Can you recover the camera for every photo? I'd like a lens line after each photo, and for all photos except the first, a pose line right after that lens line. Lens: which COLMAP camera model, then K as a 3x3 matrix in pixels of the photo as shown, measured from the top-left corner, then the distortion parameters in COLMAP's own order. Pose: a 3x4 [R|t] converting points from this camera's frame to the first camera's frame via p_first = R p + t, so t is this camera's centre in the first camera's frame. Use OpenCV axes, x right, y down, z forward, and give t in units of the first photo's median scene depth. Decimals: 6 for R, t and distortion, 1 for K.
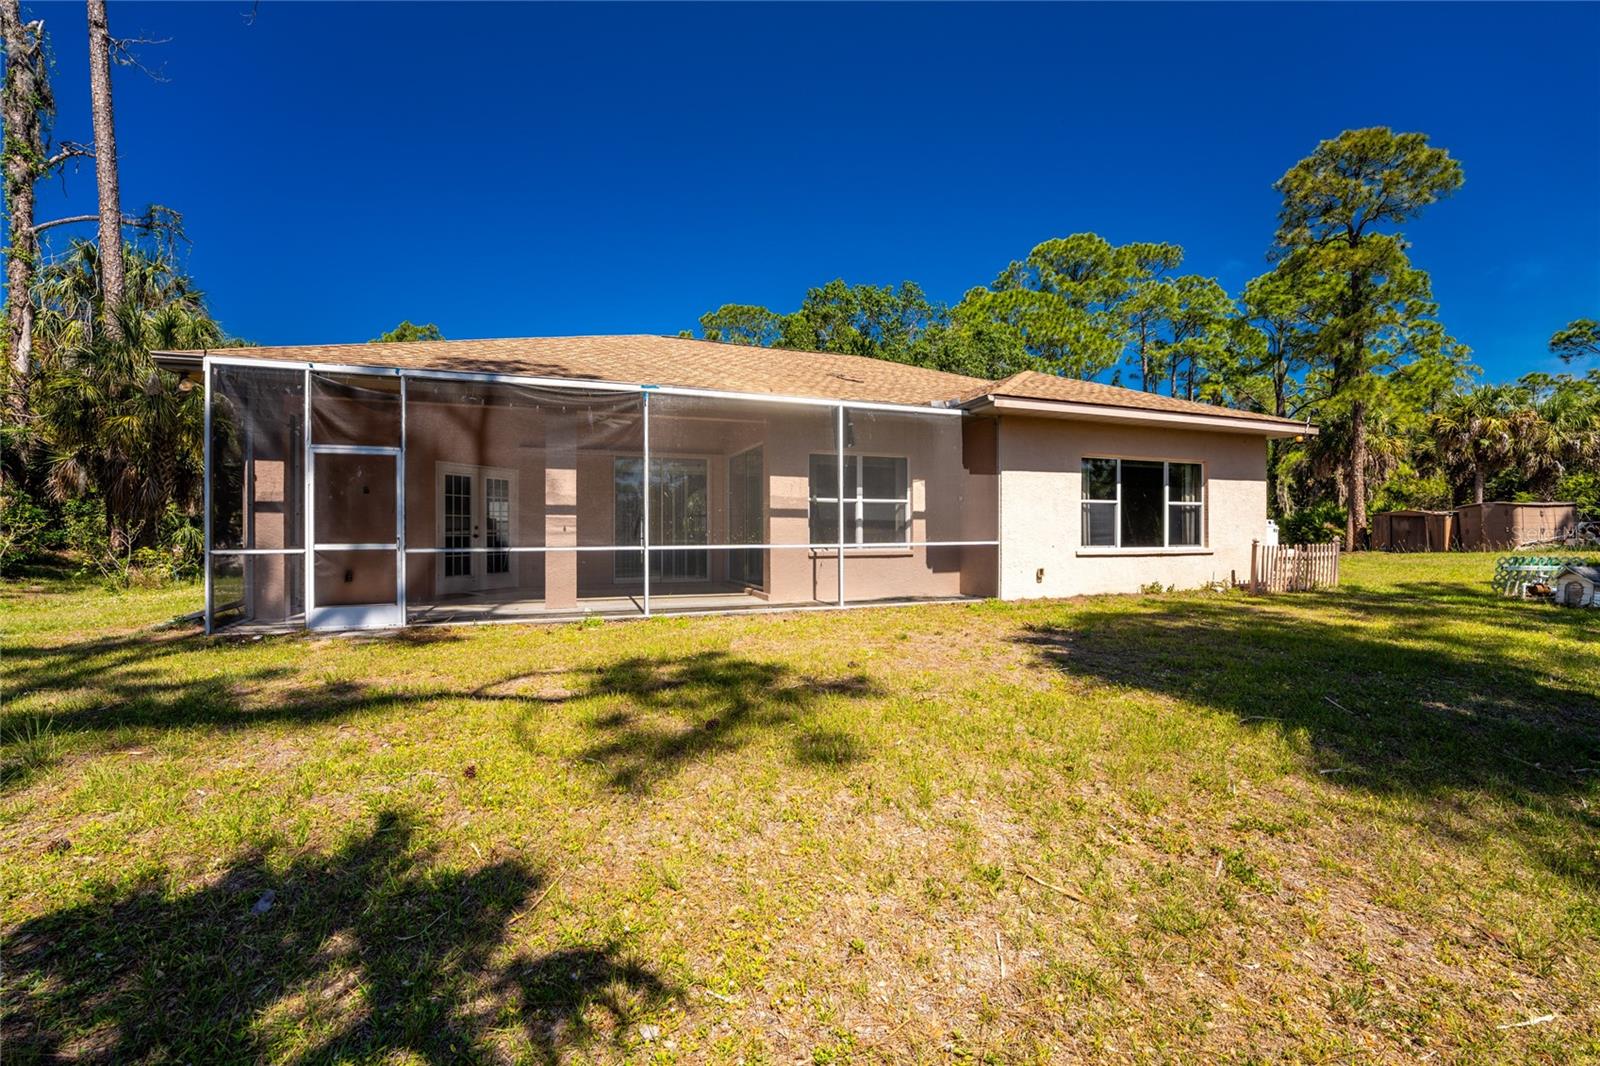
lens RADIAL K [[649.2, 0, 798.3], [0, 649.2, 535.5], [0, 0, 1]] dist [-0.030168, 0.004945]
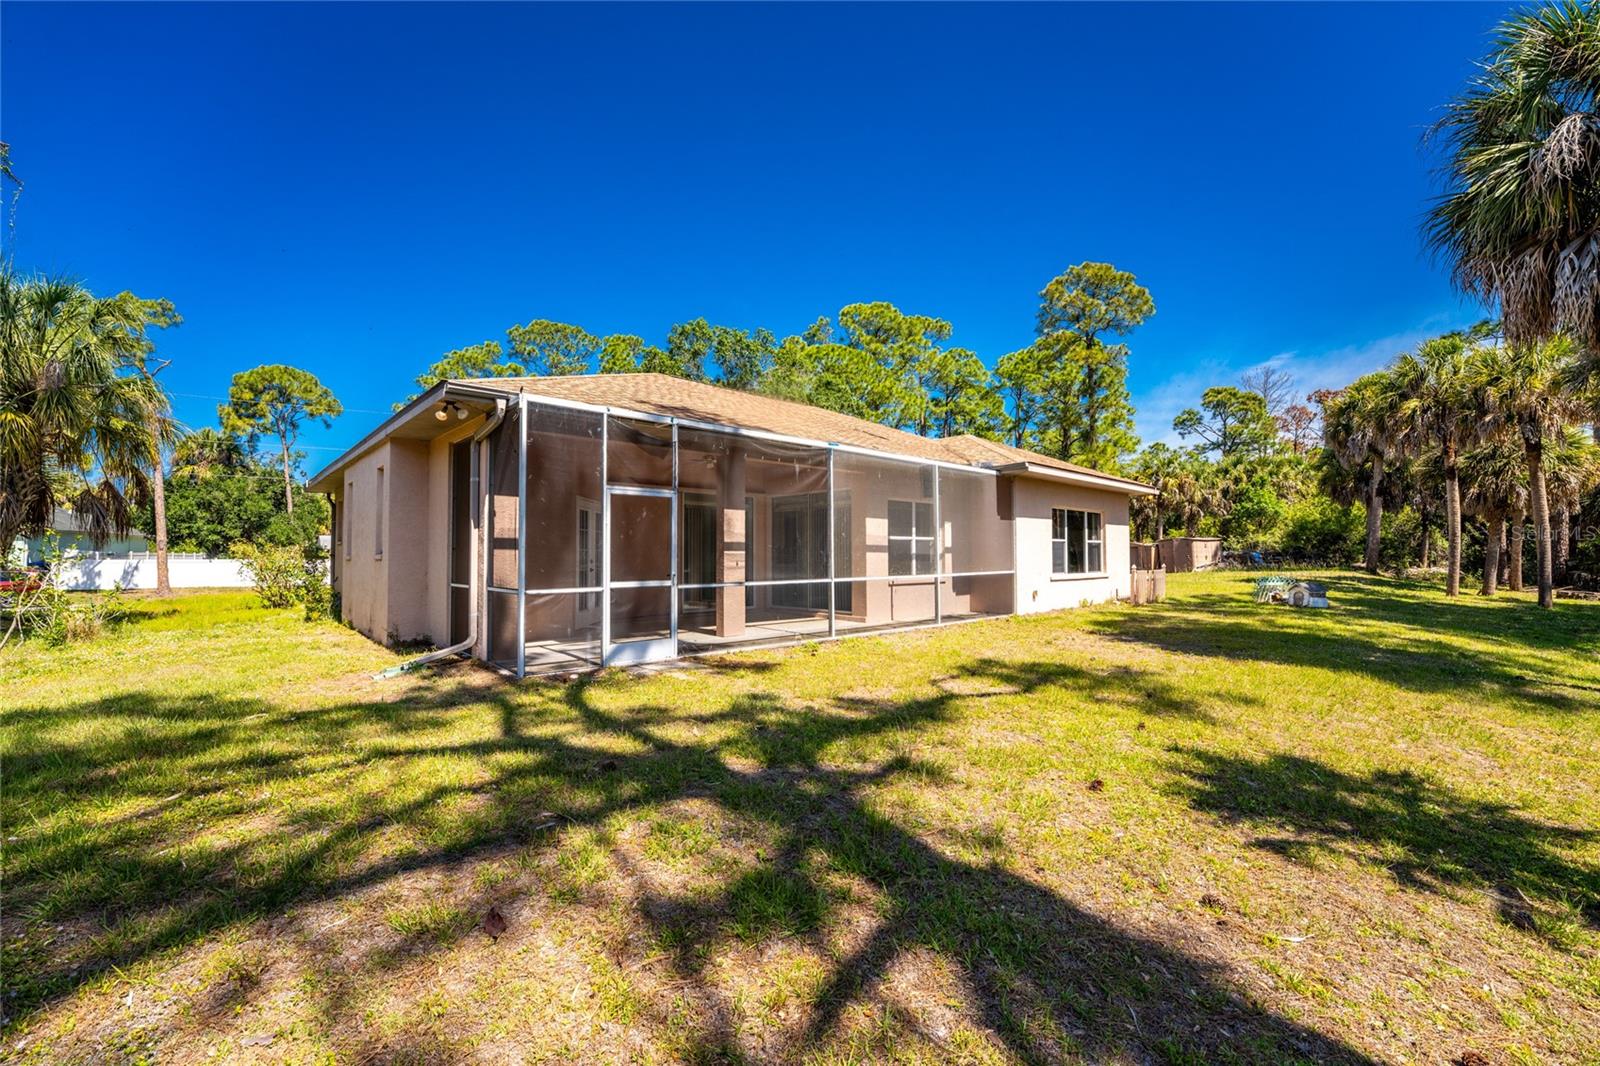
lens RADIAL K [[649.2, 0, 788.2], [0, 649.2, 538.6], [0, 0, 1]] dist [-0.030168, 0.004945]
pose [[0.927858, 0.009169, 0.372822, -0.584153], [0.002962, 0.999485, -0.031952, -0.014929], [-0.372923, 0.030751, 0.927353, -0.050521]]
